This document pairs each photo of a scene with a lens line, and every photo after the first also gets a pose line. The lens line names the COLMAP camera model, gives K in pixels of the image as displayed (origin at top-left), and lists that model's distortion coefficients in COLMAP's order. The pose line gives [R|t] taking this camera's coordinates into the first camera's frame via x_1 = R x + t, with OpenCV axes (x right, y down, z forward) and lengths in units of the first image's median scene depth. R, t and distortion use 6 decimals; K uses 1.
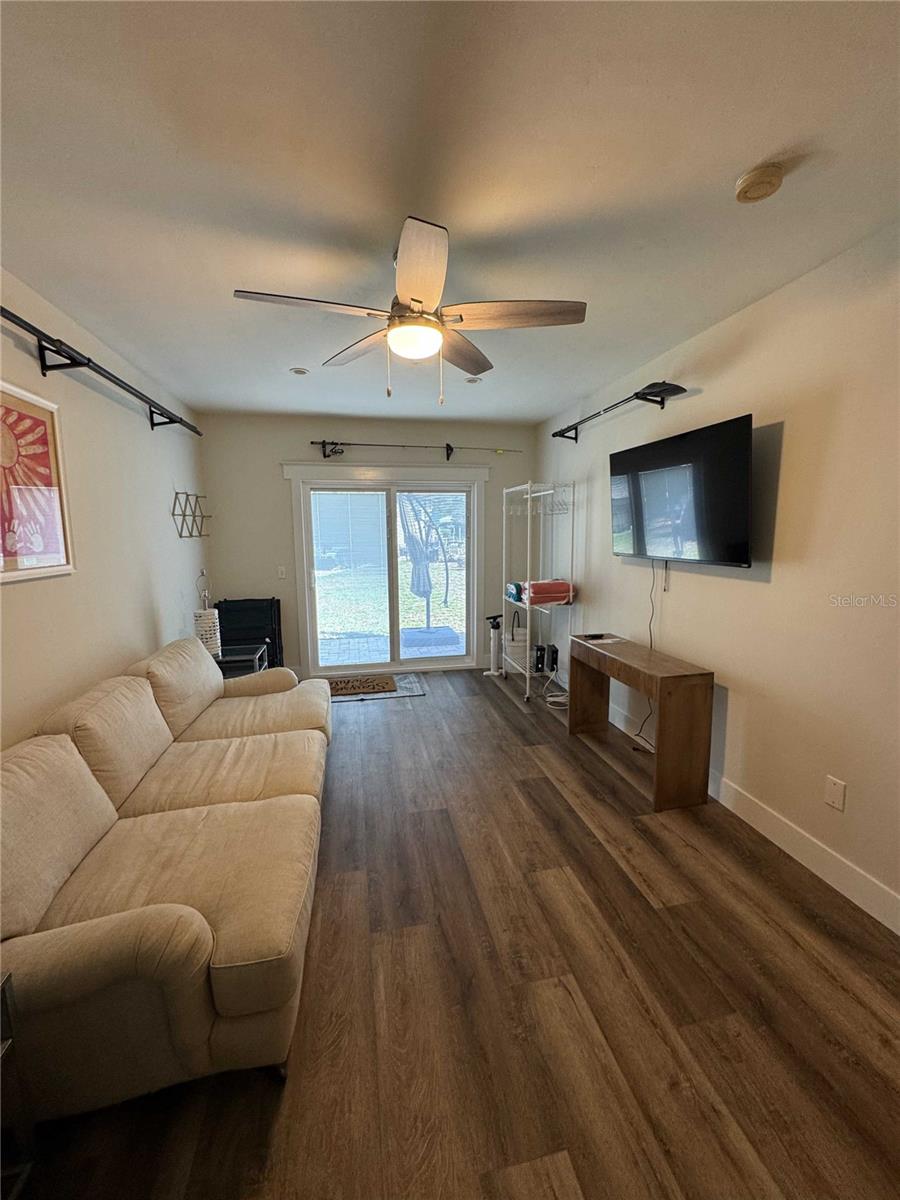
lens RADIAL K [[479.1, 0, 448.8], [0, 479.1, 602.7], [0, 0, 1]] dist [-0.001120, 0.000275]
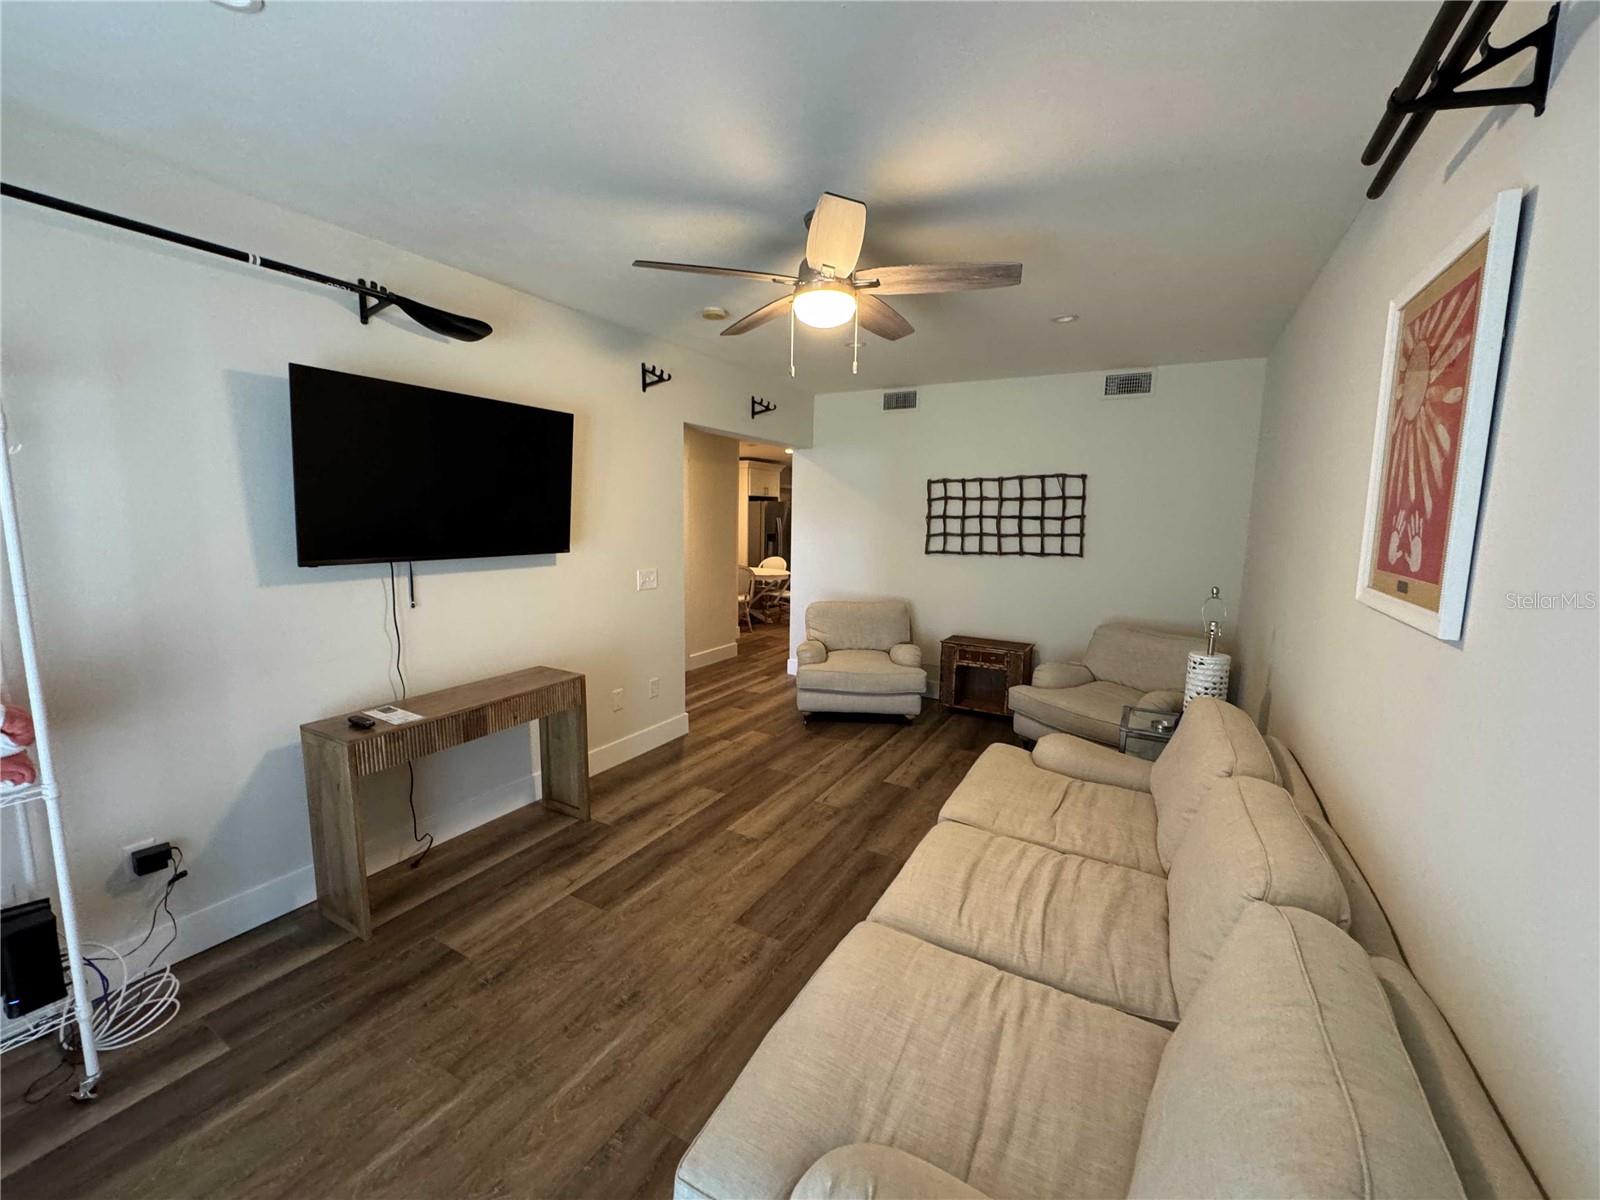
lens RADIAL K [[638.9, 0, 804.4], [0, 638.9, 595.7], [0, 0, 1]] dist [-0.001120, 0.000275]
pose [[-0.758349, -0.085137, 0.646265, -0.688258], [0.091321, 0.967780, 0.234653, -0.251554], [-0.645420, 0.236966, -0.726141, 1.613449]]
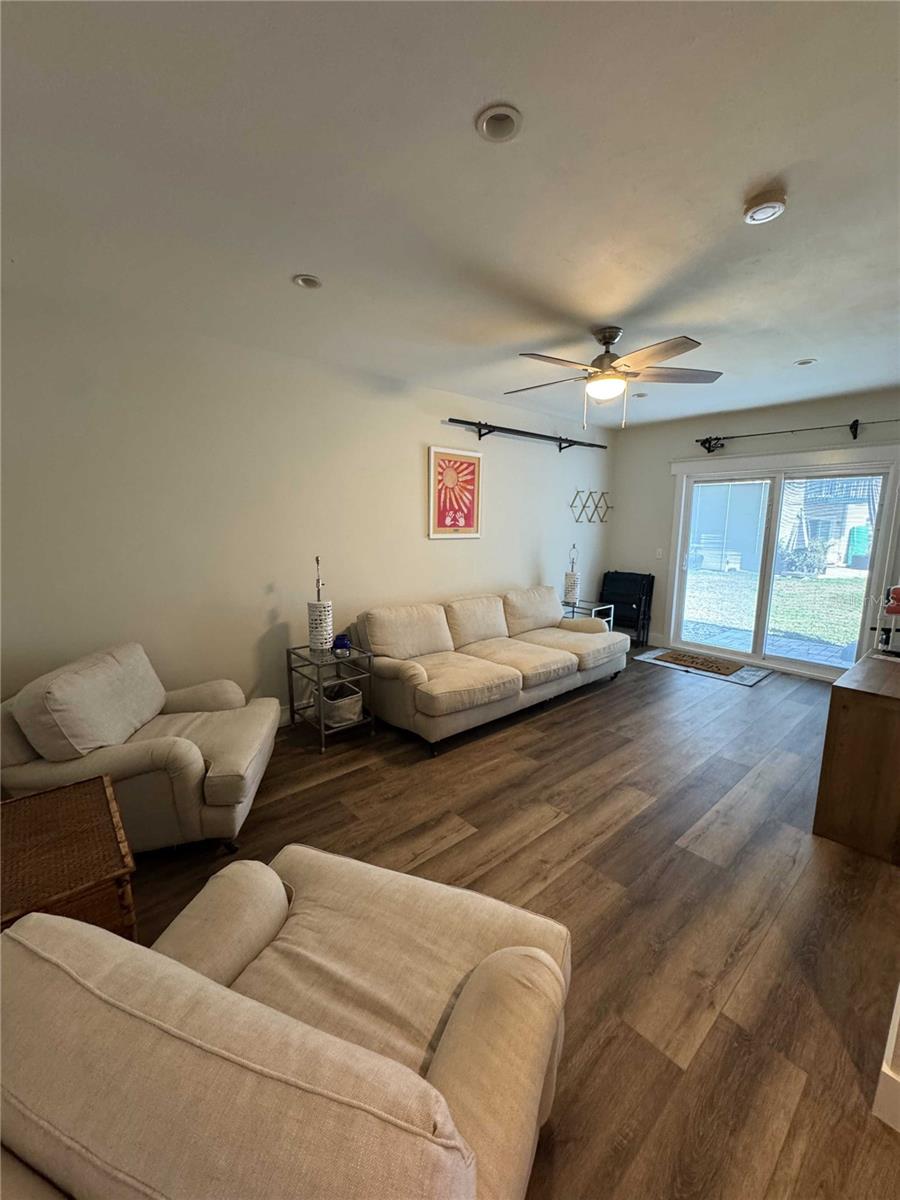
lens RADIAL K [[479.1, 0, 451.7], [0, 479.1, 599.9], [0, 0, 1]] dist [-0.001120, 0.000275]
pose [[0.491620, 0.156446, -0.856641, 0.844892], [-0.142523, 0.984920, 0.098080, 0.013193], [0.859068, 0.073873, 0.506503, -0.080596]]
